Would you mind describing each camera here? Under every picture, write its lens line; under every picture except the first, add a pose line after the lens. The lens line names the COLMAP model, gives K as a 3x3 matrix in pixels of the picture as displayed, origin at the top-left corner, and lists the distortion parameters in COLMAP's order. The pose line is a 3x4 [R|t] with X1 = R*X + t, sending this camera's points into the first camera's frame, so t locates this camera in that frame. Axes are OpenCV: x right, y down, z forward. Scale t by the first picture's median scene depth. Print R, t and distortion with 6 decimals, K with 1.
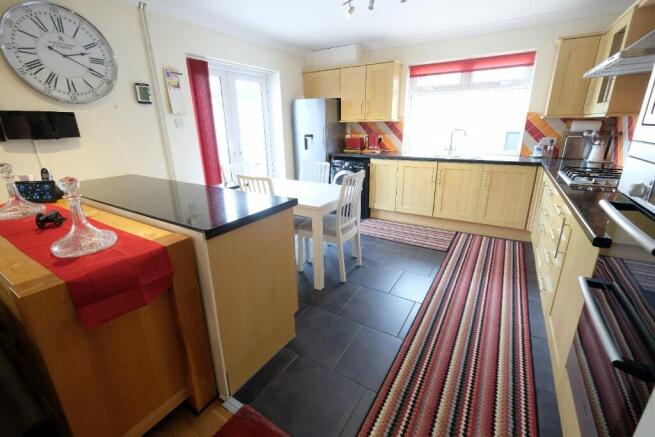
lens RADIAL K [[285.6, 0, 328.8], [0, 285.6, 215.3], [0, 0, 1]] dist [-0.003338, 0.000966]
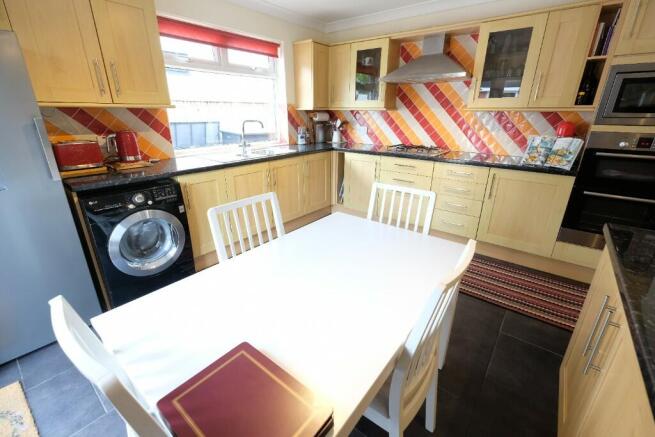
lens RADIAL K [[285.6, 0, 324.7], [0, 285.6, 218.1], [0, 0, 1]] dist [-0.003338, 0.000966]
pose [[0.120939, -0.334236, 0.934698, -0.393662], [0.291669, 0.912010, 0.288385, -0.218168], [-0.948843, 0.237745, 0.207784, 0.687513]]
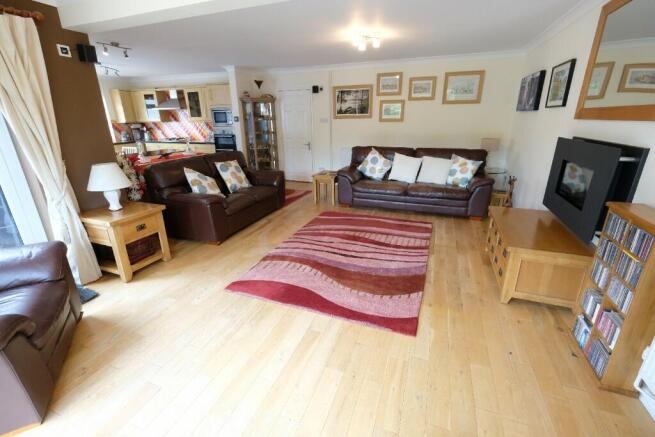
lens RADIAL K [[285.6, 0, 326.7], [0, 285.6, 215.4], [0, 0, 1]] dist [-0.003338, 0.000966]
pose [[-0.190545, -0.303764, 0.933499, -1.649042], [0.307670, 0.884532, 0.350631, 0.017829], [-0.932219, 0.354020, -0.075084, -0.082538]]
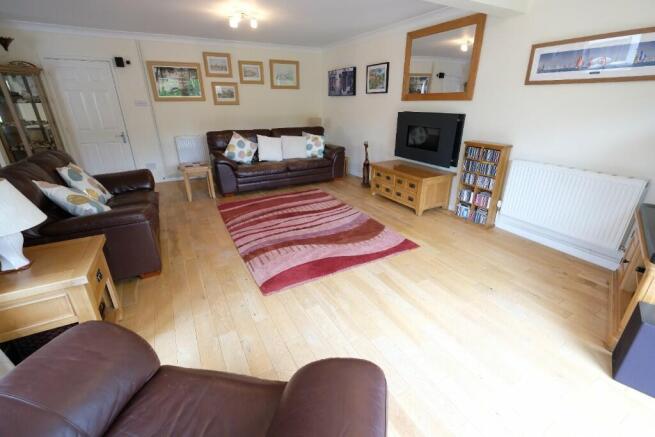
lens RADIAL K [[285.6, 0, 329.0], [0, 285.6, 216.2], [0, 0, 1]] dist [-0.003338, 0.000966]
pose [[-0.873683, -0.164009, 0.458015, -1.379918], [0.161862, 0.789827, 0.591586, -0.120819], [-0.458779, 0.590994, -0.663512, 0.394712]]
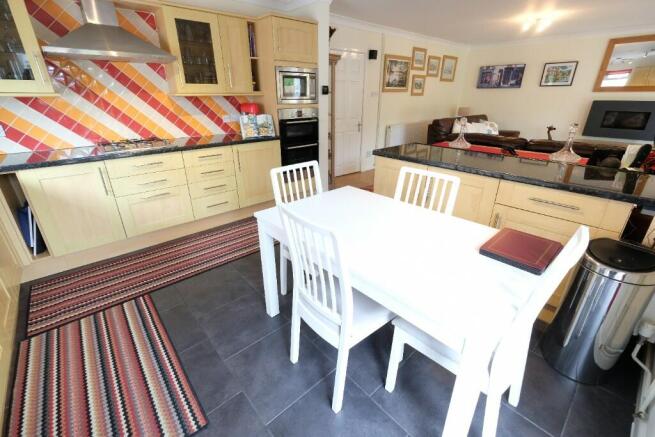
lens RADIAL K [[285.6, 0, 328.4], [0, 285.6, 215.9], [0, 0, 1]] dist [-0.003338, 0.000966]
pose [[-0.959671, -0.090796, 0.266060, -0.145377], [0.102731, 0.767692, 0.632531, -0.344147], [-0.261683, 0.634355, -0.727404, 1.070267]]
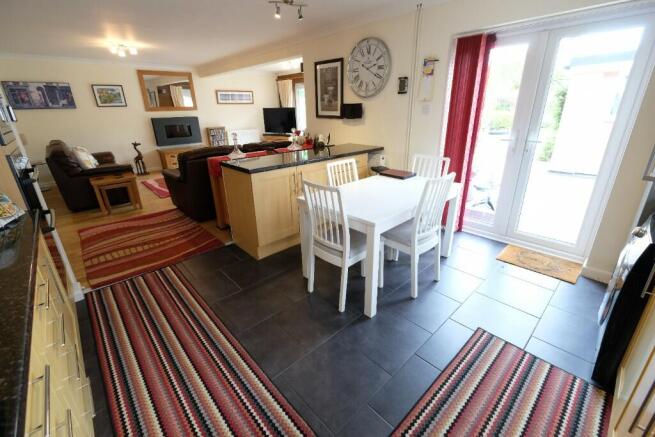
lens RADIAL K [[285.6, 0, 327.8], [0, 285.6, 214.9], [0, 0, 1]] dist [-0.003338, 0.000966]
pose [[-0.268424, 0.363165, -0.892222, 0.541847], [-0.264810, 0.862710, 0.430821, -0.277307], [0.926188, 0.351912, -0.135402, 0.758306]]
